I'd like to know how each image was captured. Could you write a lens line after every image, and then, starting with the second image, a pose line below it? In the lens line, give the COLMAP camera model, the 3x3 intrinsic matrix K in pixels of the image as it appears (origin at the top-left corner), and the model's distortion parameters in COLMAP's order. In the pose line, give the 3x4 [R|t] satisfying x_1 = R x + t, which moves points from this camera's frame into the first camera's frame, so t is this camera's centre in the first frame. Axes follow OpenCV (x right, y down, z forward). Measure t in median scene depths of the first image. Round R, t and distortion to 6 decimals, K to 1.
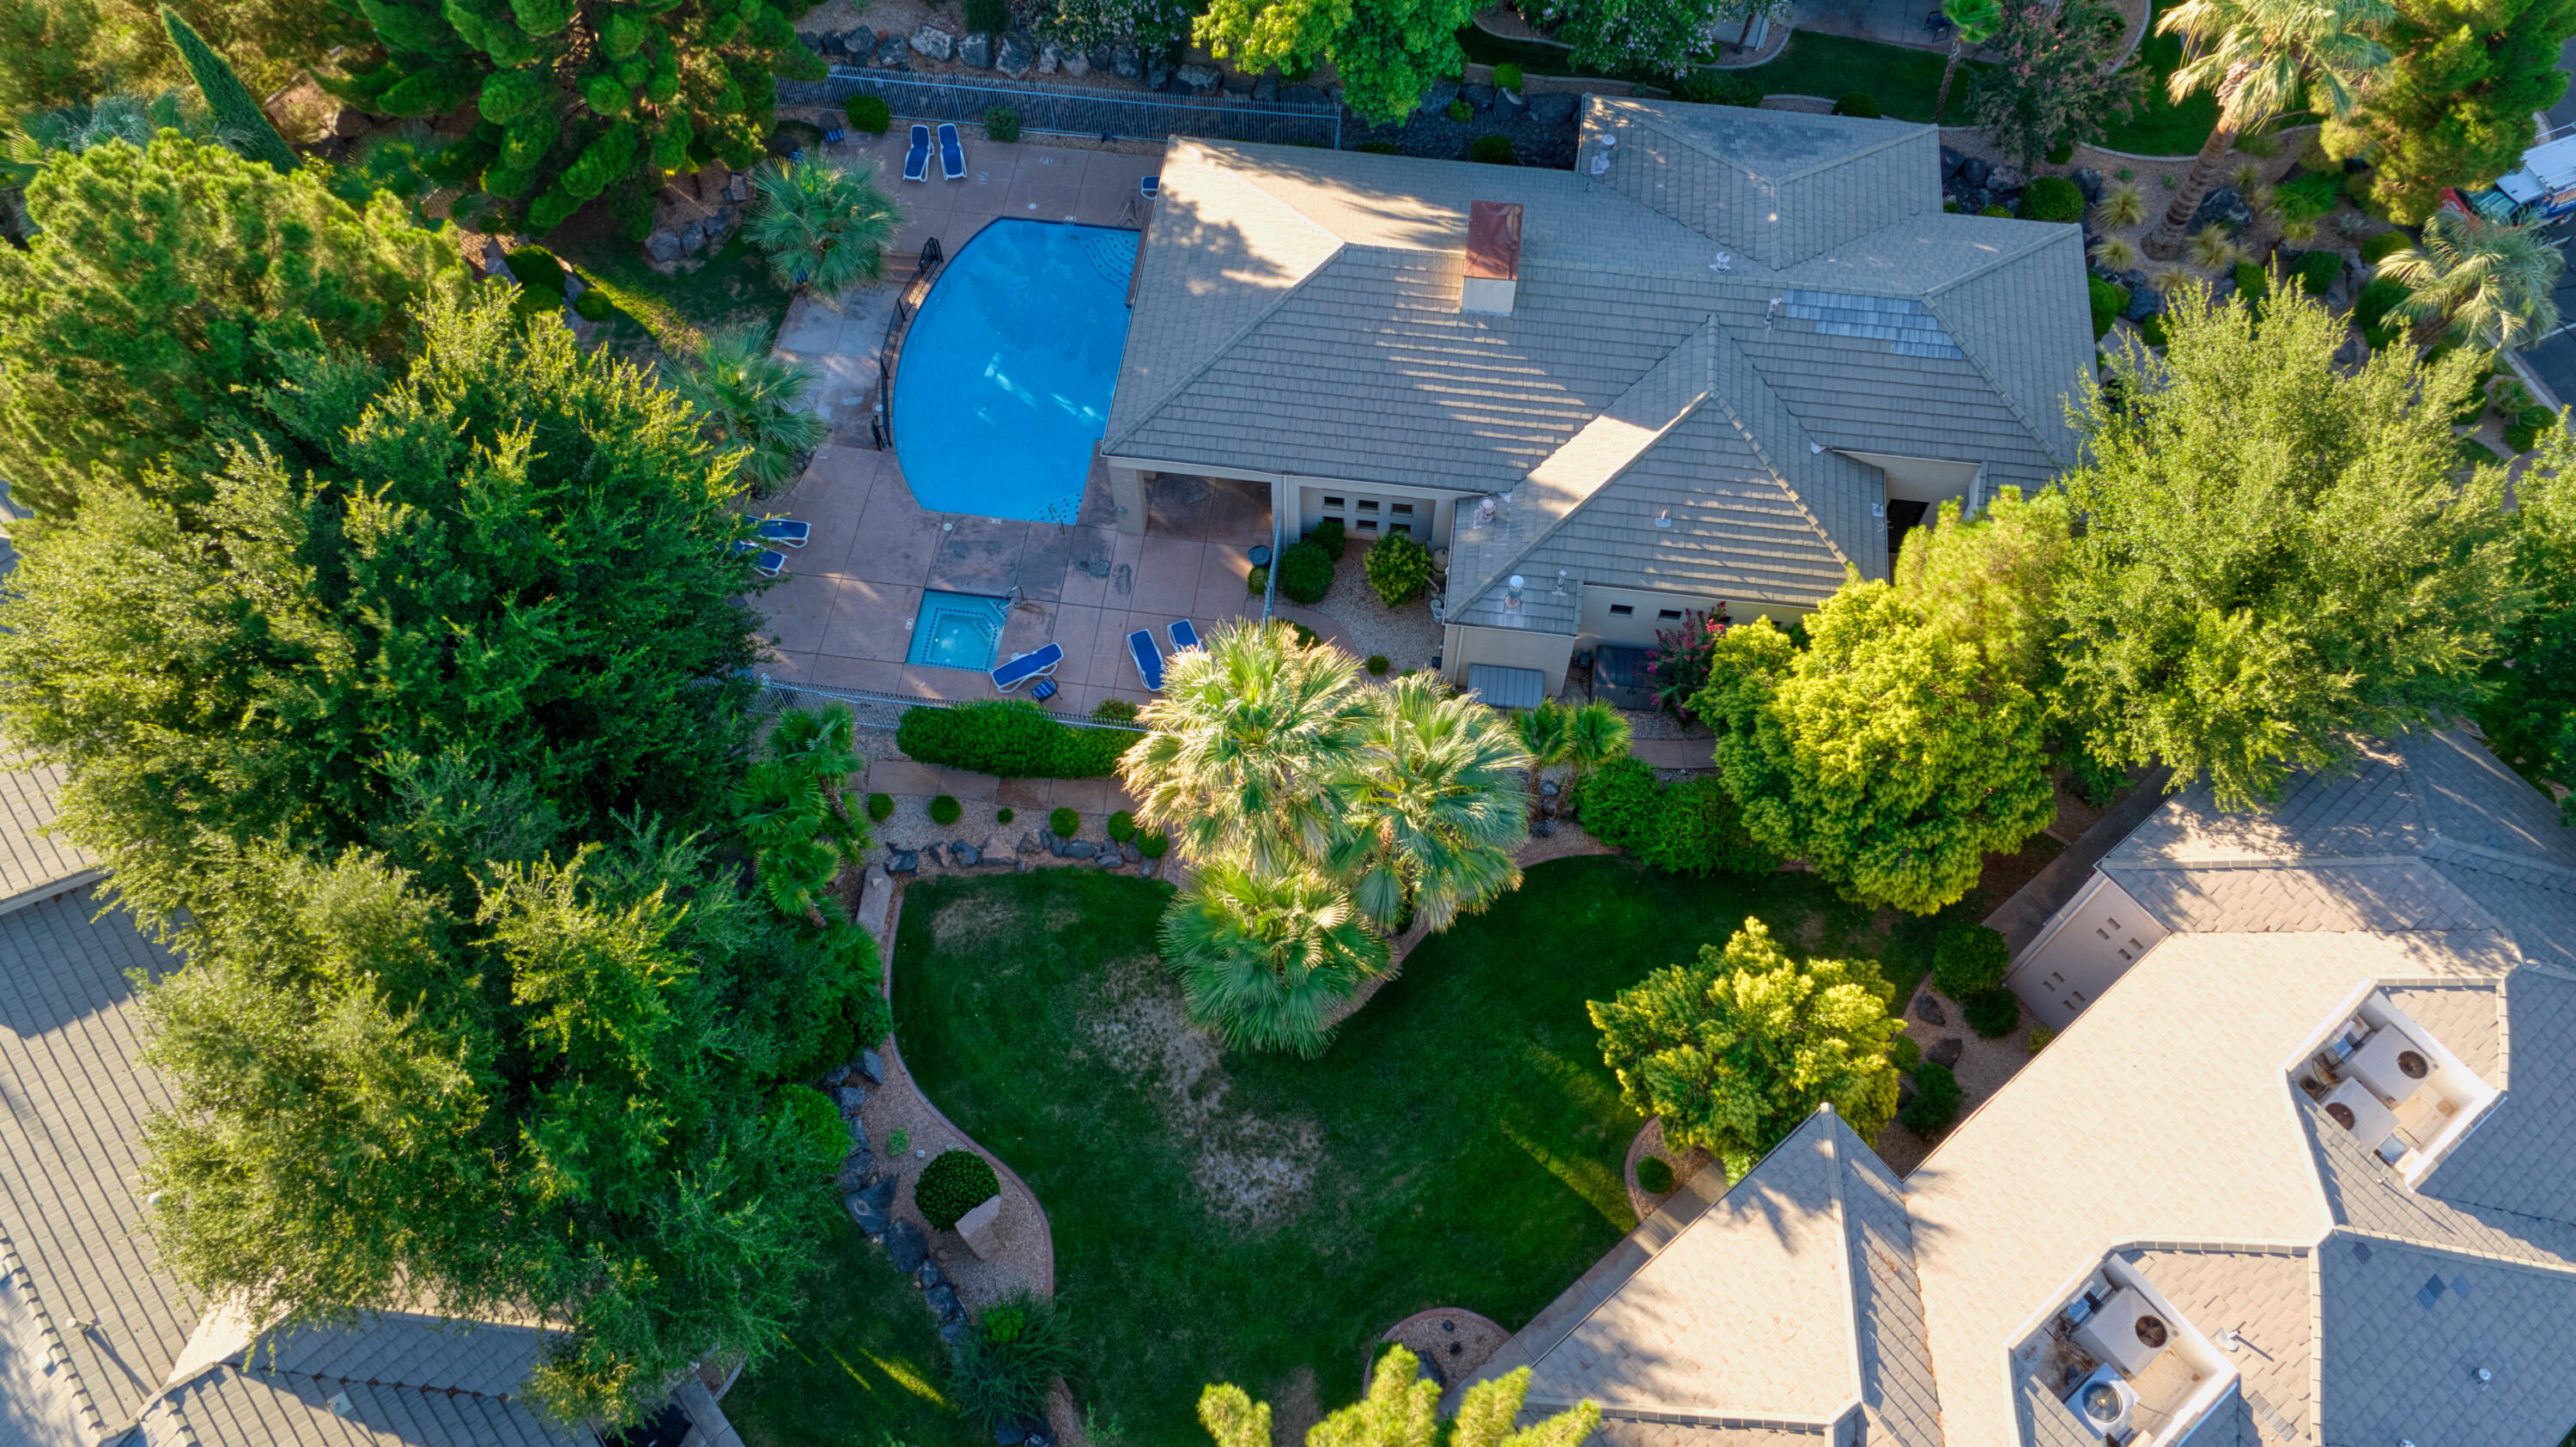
lens RADIAL K [[1846.0, 0, 1289.3], [0, 1846.0, 723.3], [0, 0, 1]] dist [-0.007236, -0.016139]
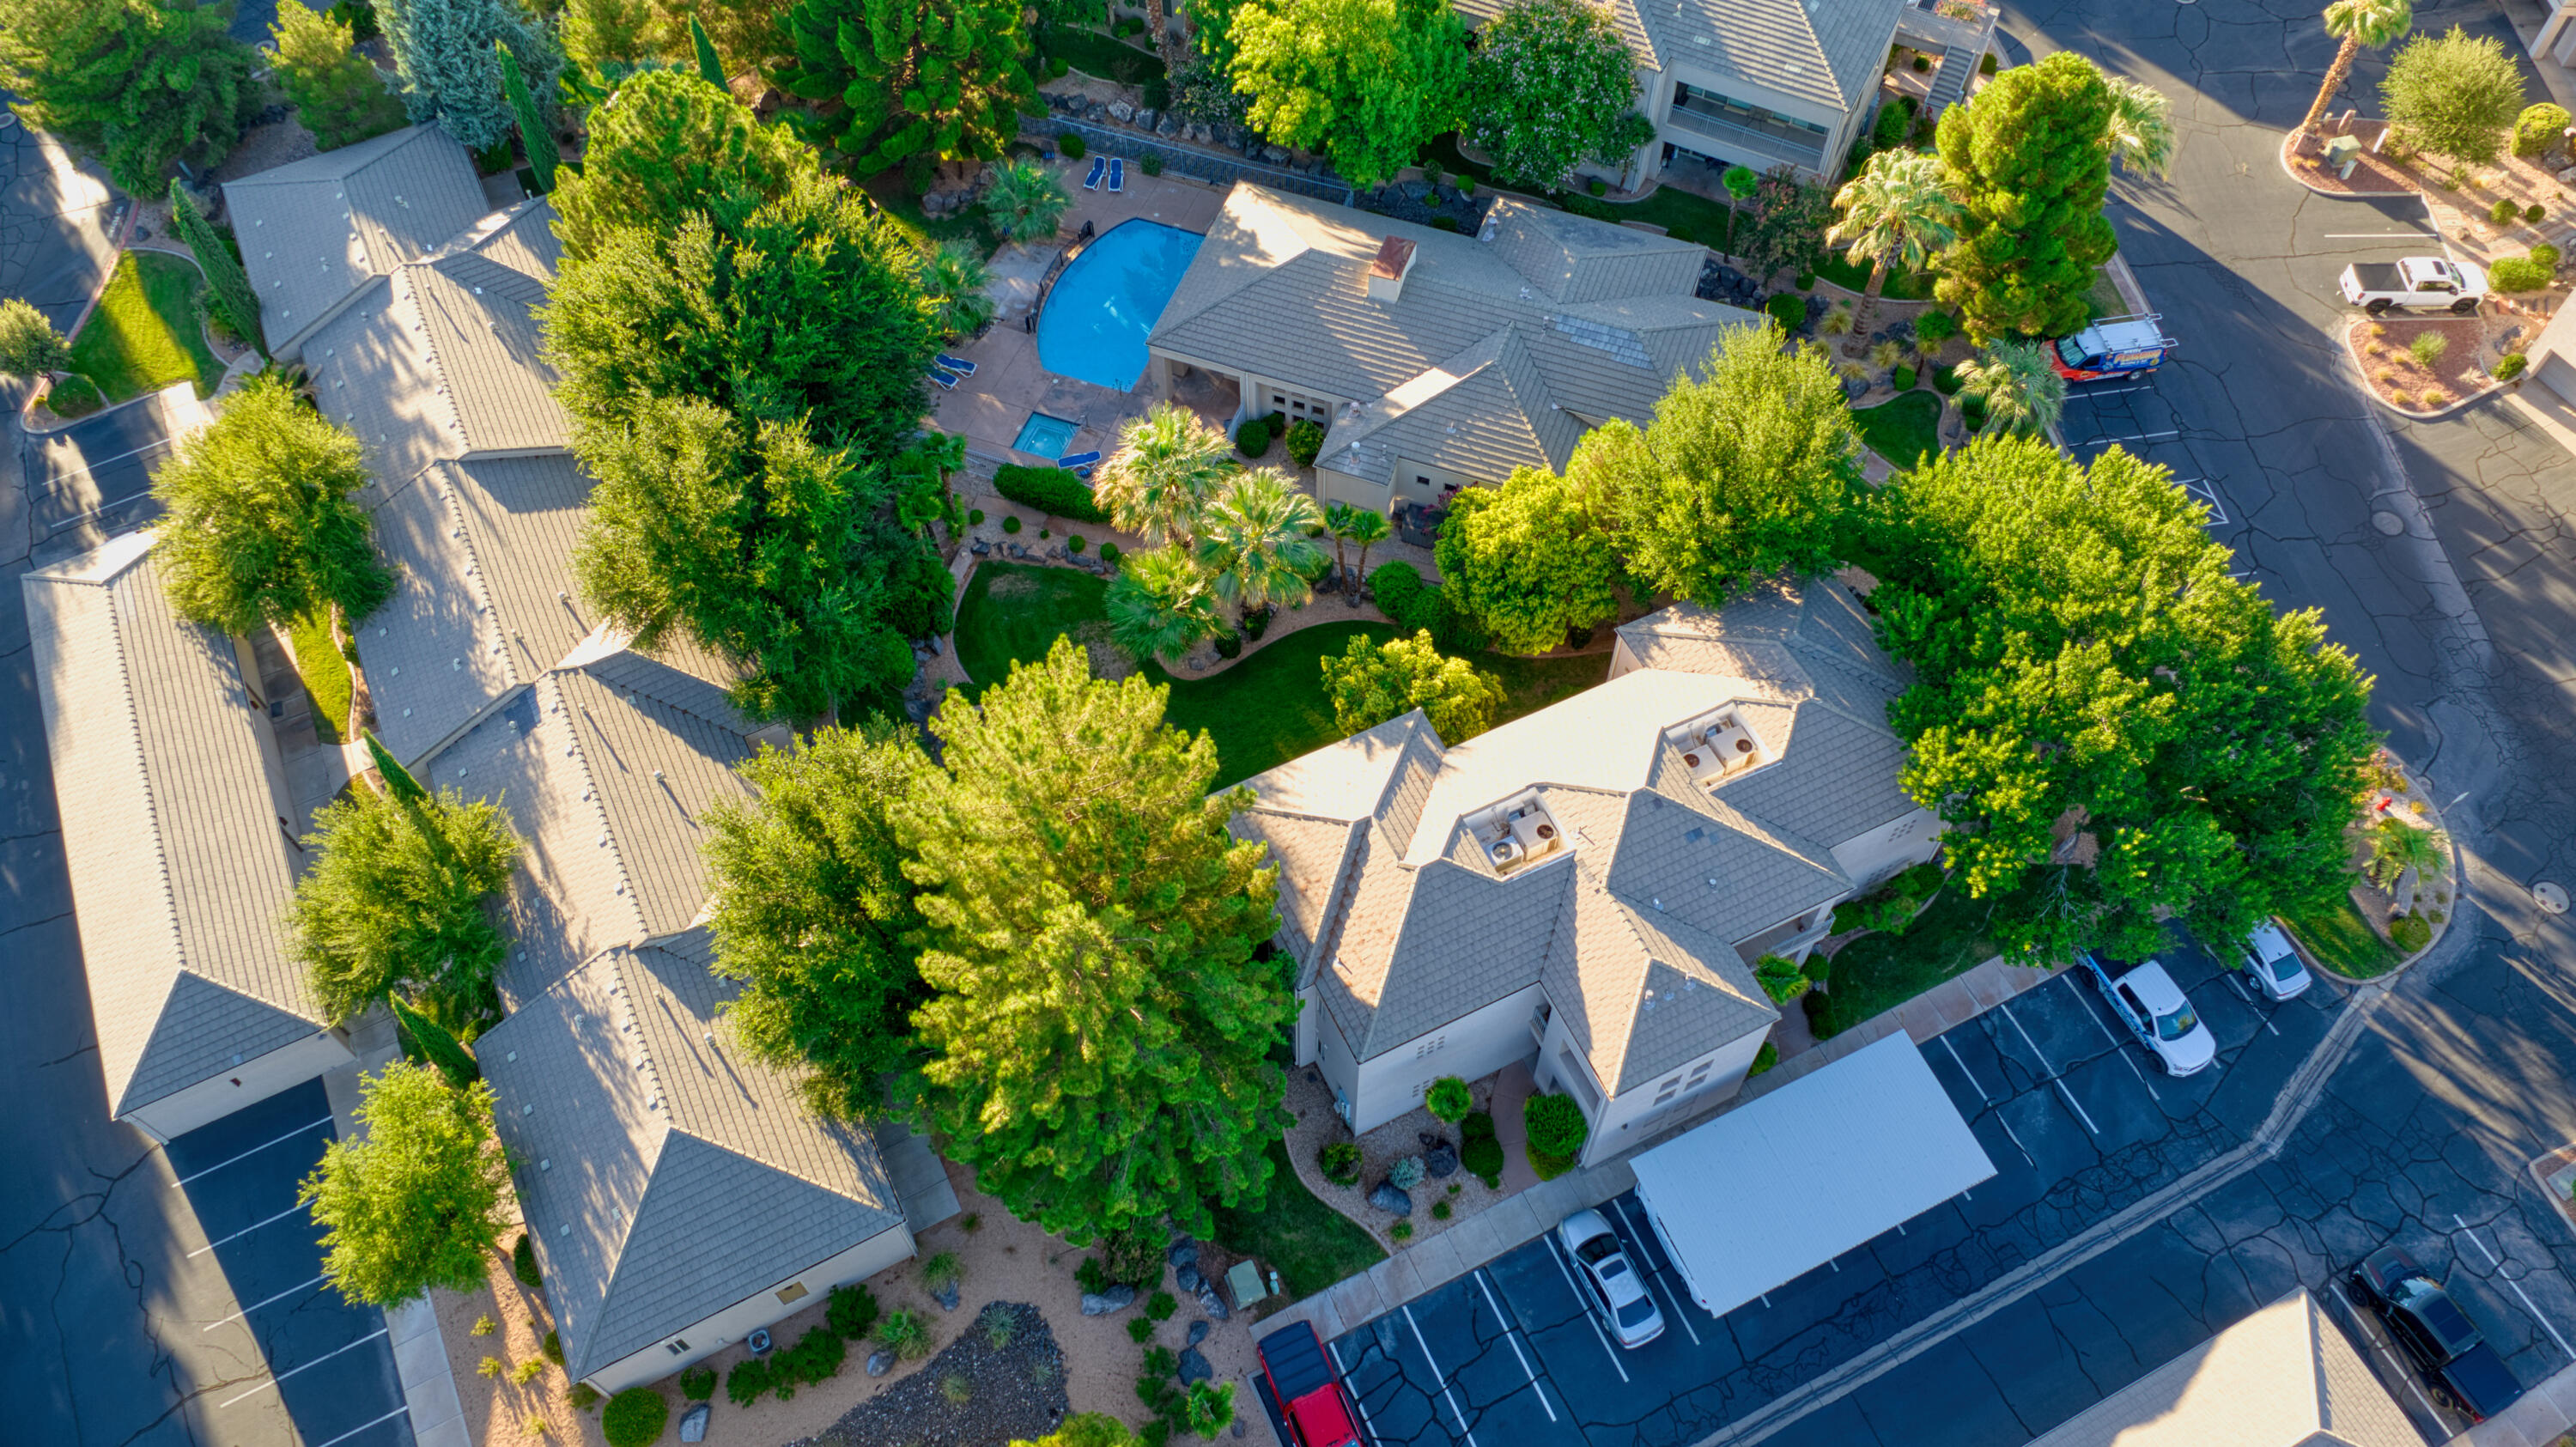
lens RADIAL K [[1846.0, 0, 1286.4], [0, 1846.0, 720.8], [0, 0, 1]] dist [-0.007236, -0.016139]
pose [[0.973777, 0.189322, -0.126159, 0.318329], [-0.199652, 0.977001, -0.074891, 0.307582], [0.109079, 0.098115, 0.989179, -0.662252]]
